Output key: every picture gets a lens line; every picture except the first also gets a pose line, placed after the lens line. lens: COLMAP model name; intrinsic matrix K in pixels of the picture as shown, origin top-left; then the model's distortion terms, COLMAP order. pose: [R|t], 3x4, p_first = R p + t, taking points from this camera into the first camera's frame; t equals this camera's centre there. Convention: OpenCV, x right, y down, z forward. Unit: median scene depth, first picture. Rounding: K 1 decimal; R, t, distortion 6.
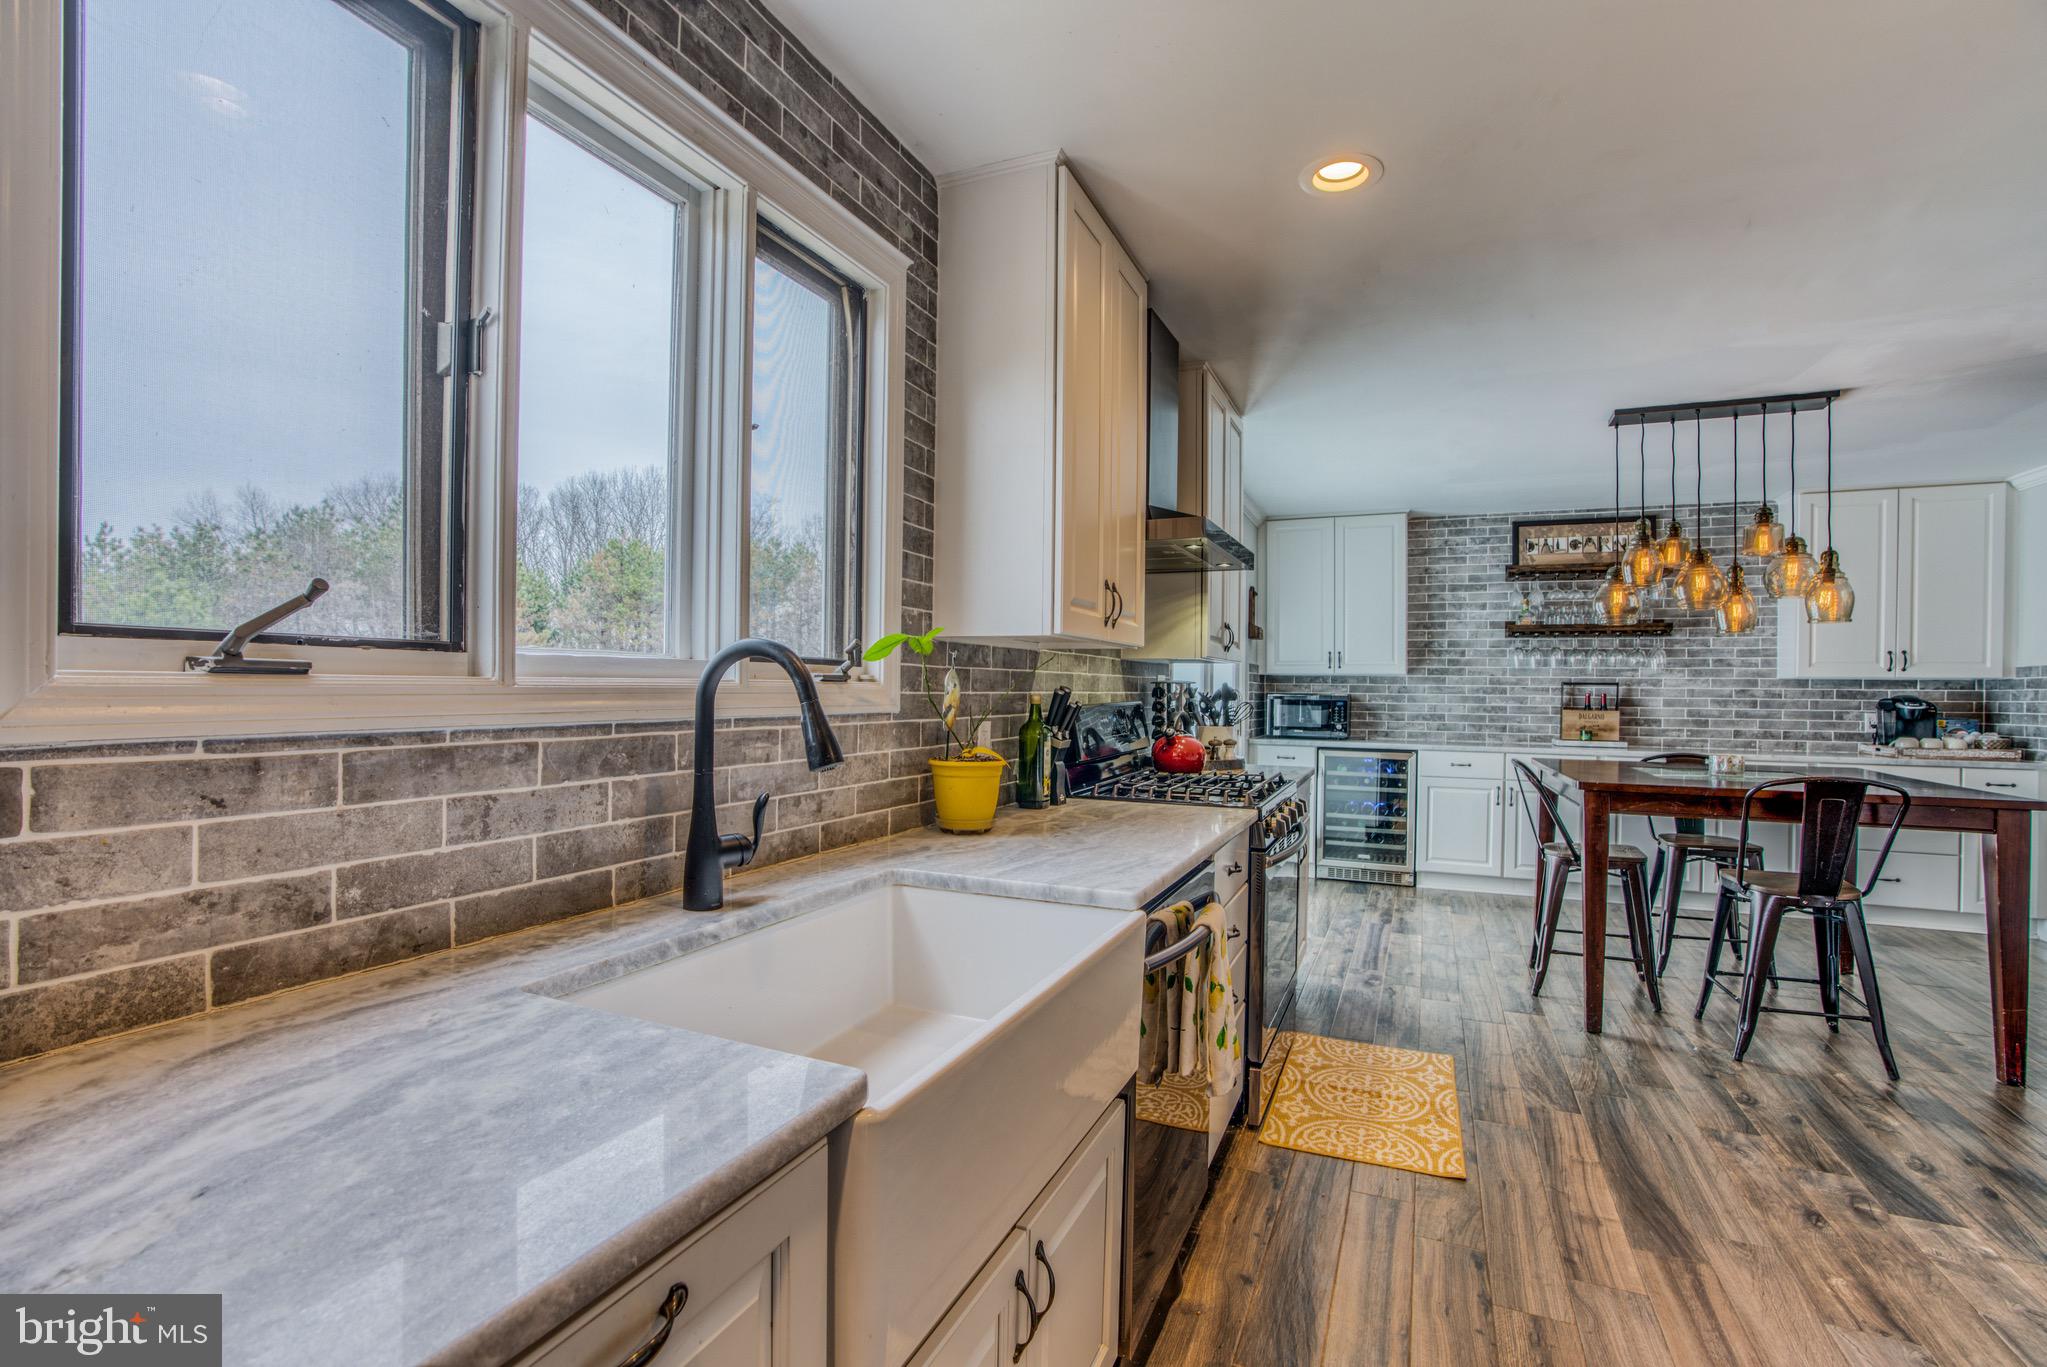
lens RADIAL K [[939.6, 0, 1006.5], [0, 939.6, 689.4], [0, 0, 1]] dist [-0.069524, 0.025640]
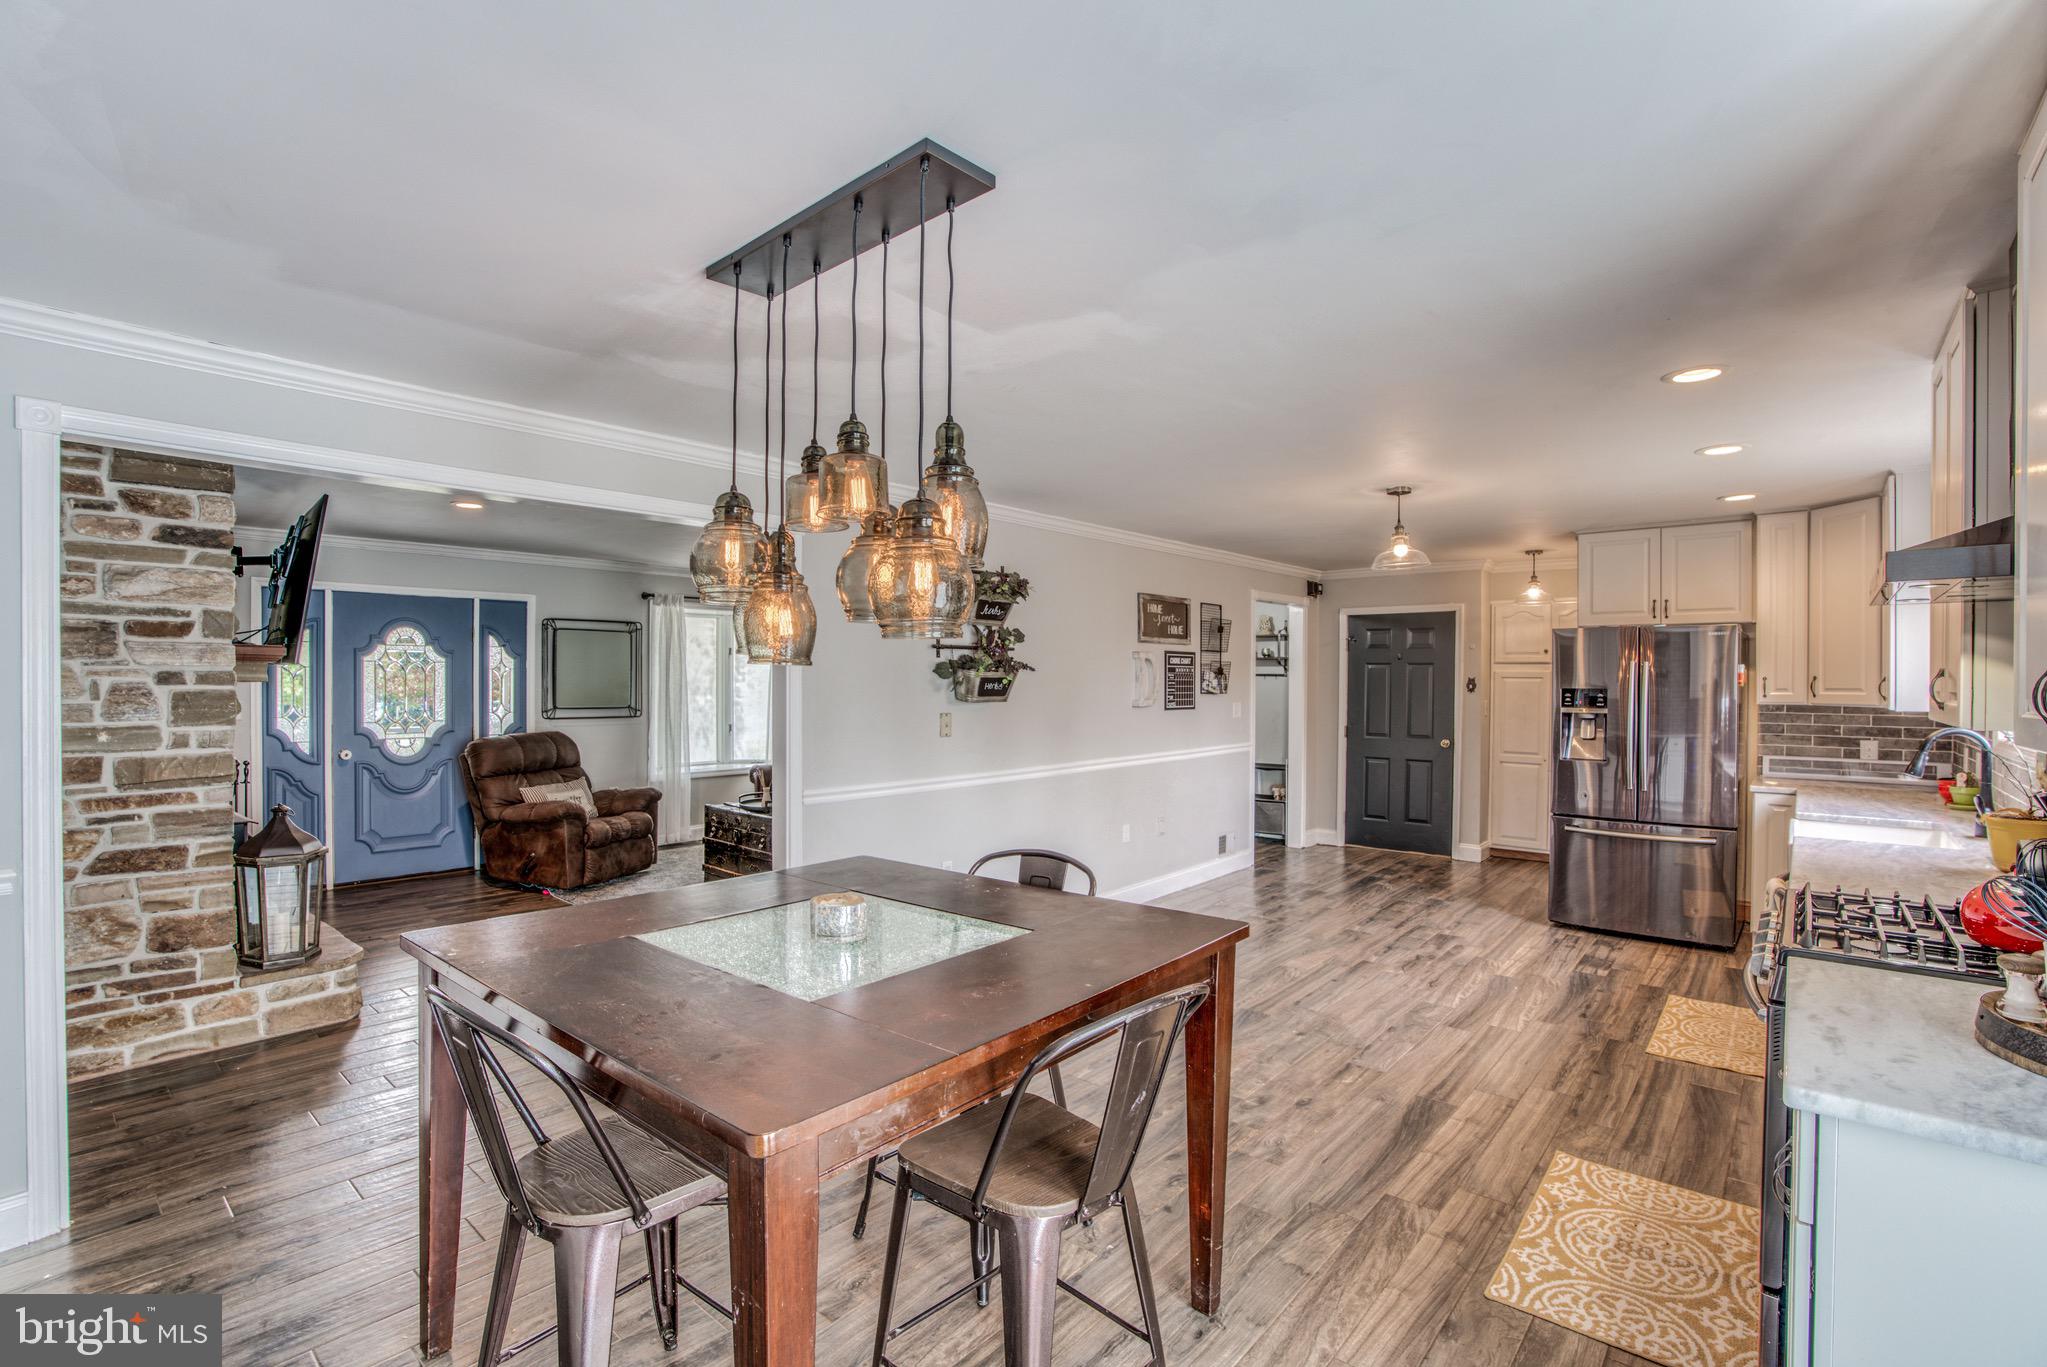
lens RADIAL K [[939.6, 0, 1009.1], [0, 939.6, 690.2], [0, 0, 1]] dist [-0.069524, 0.025640]
pose [[-0.955818, -0.017113, 0.293460, 0.366637], [-0.012613, 0.999772, 0.017221, -0.041561], [-0.293688, 0.012758, -0.955816, 1.013345]]
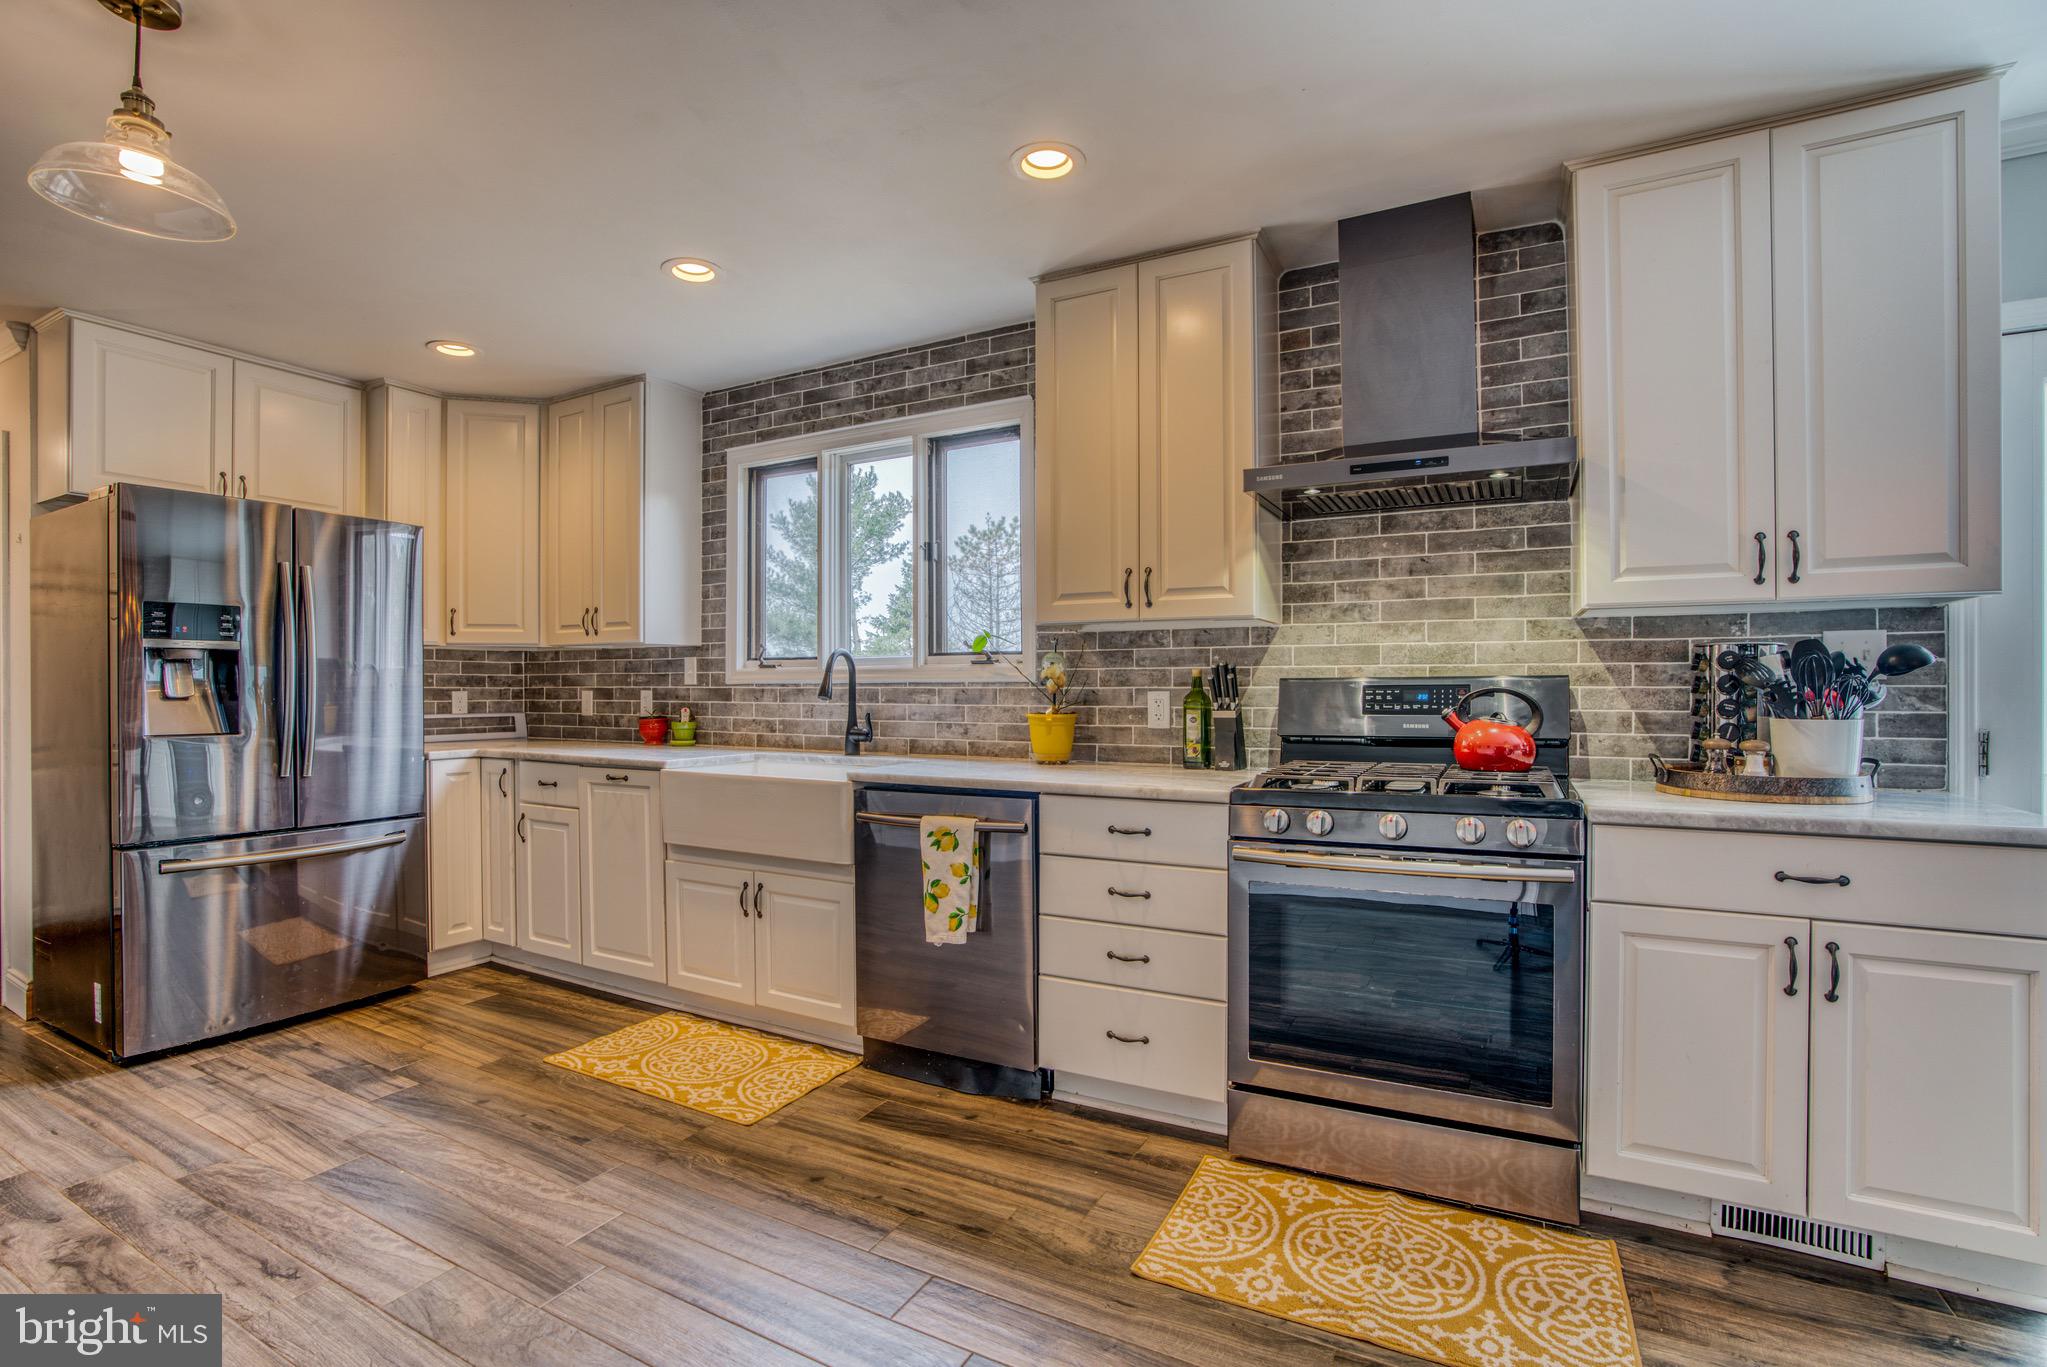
lens RADIAL K [[939.6, 0, 1005.5], [0, 939.6, 688.3], [0, 0, 1]] dist [-0.069524, 0.025640]
pose [[-0.074670, -0.009418, -0.997164, 0.554533], [-0.001902, 0.999955, -0.009302, 0.018872], [0.997206, 0.001202, -0.074685, 0.405165]]
